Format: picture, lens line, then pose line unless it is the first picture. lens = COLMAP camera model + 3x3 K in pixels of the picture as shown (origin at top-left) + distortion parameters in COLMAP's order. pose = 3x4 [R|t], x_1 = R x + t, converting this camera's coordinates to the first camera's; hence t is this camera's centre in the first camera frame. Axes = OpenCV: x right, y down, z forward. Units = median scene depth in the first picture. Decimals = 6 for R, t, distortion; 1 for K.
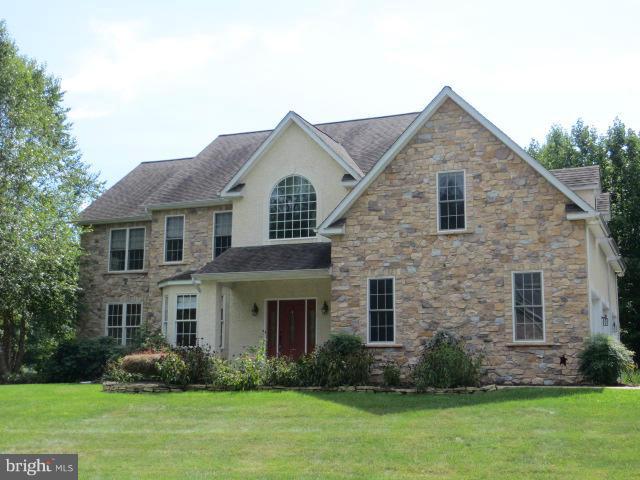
lens RADIAL K [[859.4, 0, 320.0], [0, 859.4, 240.0], [0, 0, 1]] dist [-0.044114, -0.022434]
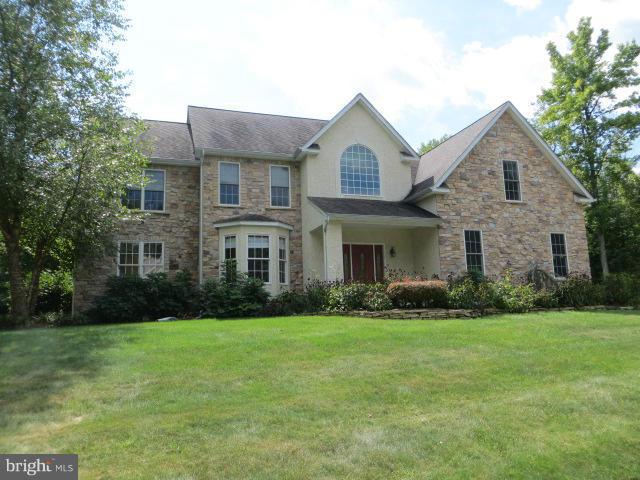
lens RADIAL K [[480.7, 0, 320.0], [0, 480.7, 240.0], [0, 0, 1]] dist [-0.001016, 0.001954]
pose [[0.749033, 0.076239, 0.658132, -0.590678], [-0.071612, 0.996854, -0.033973, 0.101213], [-0.658651, -0.021683, 0.752136, 0.585695]]
